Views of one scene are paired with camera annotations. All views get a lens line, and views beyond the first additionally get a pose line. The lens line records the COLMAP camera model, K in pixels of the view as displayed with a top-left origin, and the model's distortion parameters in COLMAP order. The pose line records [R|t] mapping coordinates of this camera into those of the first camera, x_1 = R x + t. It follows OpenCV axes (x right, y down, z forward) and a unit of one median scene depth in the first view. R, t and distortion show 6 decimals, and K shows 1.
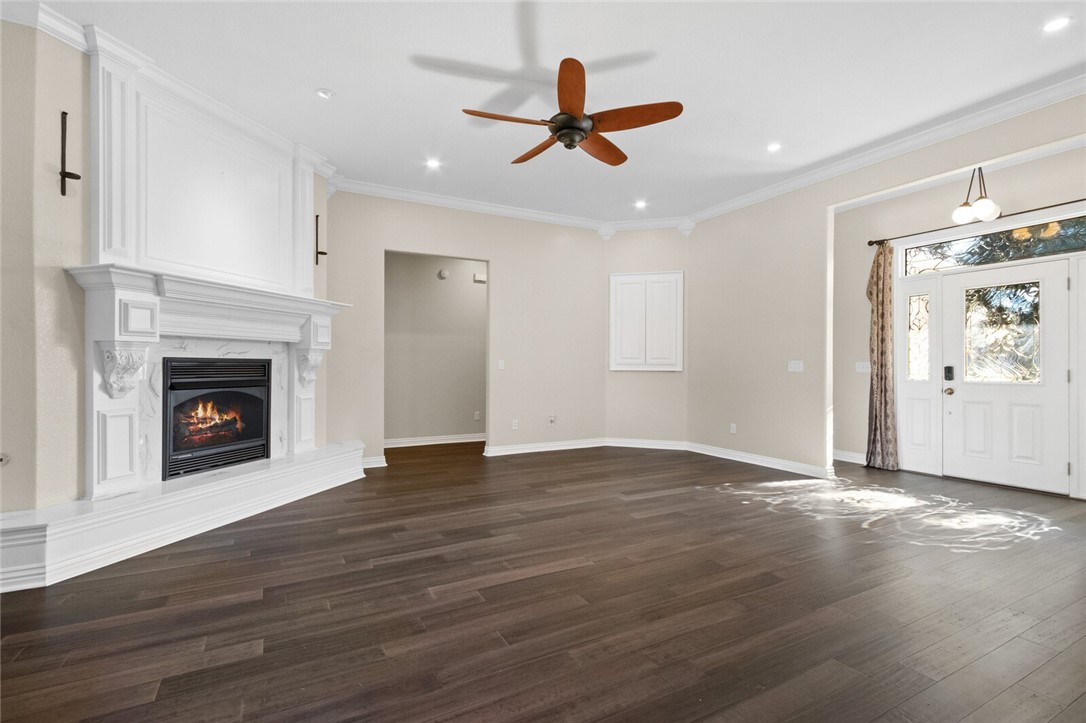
lens RADIAL K [[498.3, 0, 531.4], [0, 498.3, 367.2], [0, 0, 1]] dist [-0.000925, 0.000519]
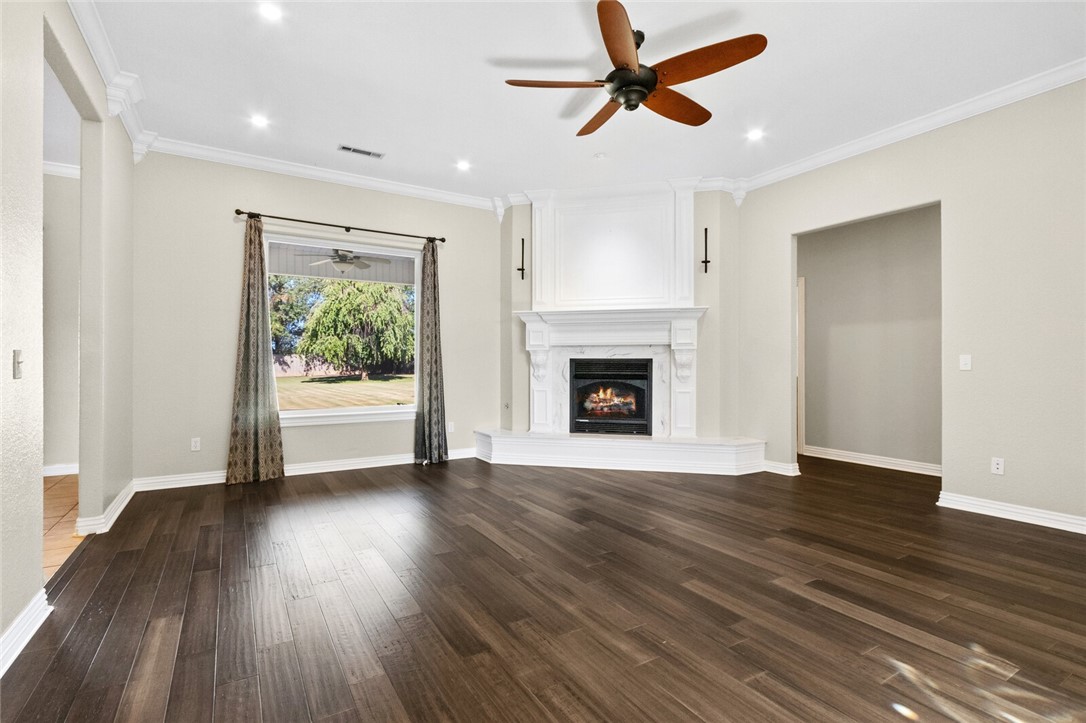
lens RADIAL K [[498.3, 0, 538.8], [0, 498.3, 358.3], [0, 0, 1]] dist [-0.000925, 0.000519]
pose [[0.071736, -0.007794, -0.997393, 0.825639], [-0.002370, 0.999965, -0.007985, -0.006539], [0.997421, 0.002936, 0.071715, 0.693205]]
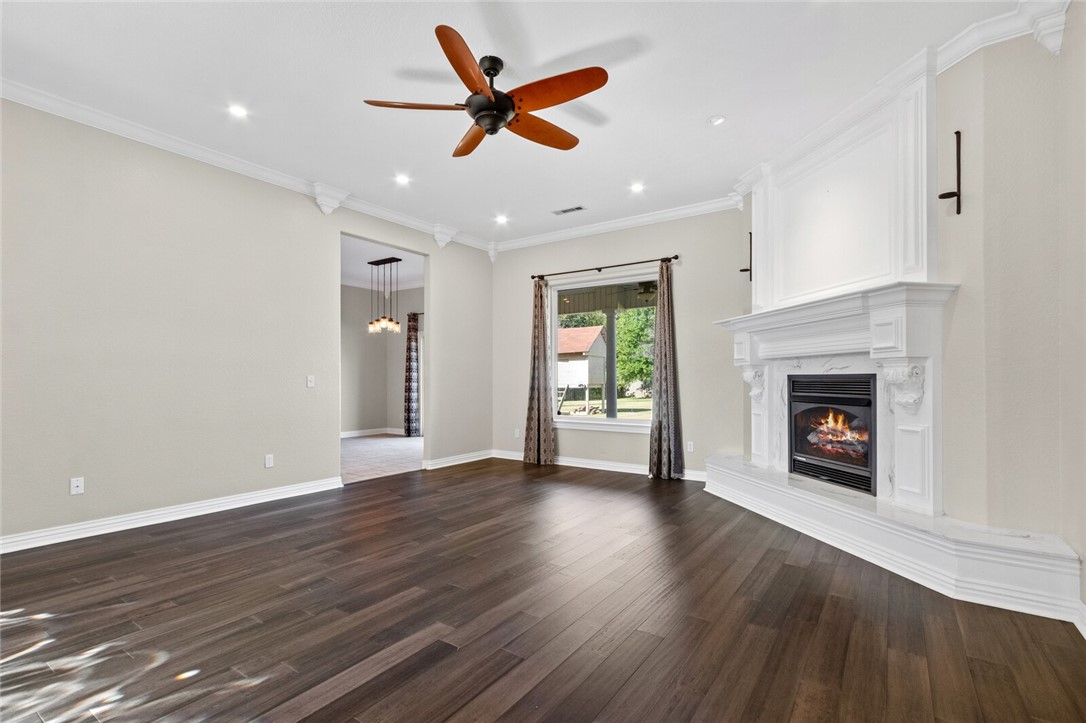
lens RADIAL K [[498.3, 0, 551.1], [0, 498.3, 371.9], [0, 0, 1]] dist [-0.000925, 0.000519]
pose [[-0.871235, -0.006638, -0.490821, 0.371991], [0.001098, 0.999880, -0.015473, -0.007194], [0.490864, -0.014020, -0.871123, 1.621025]]
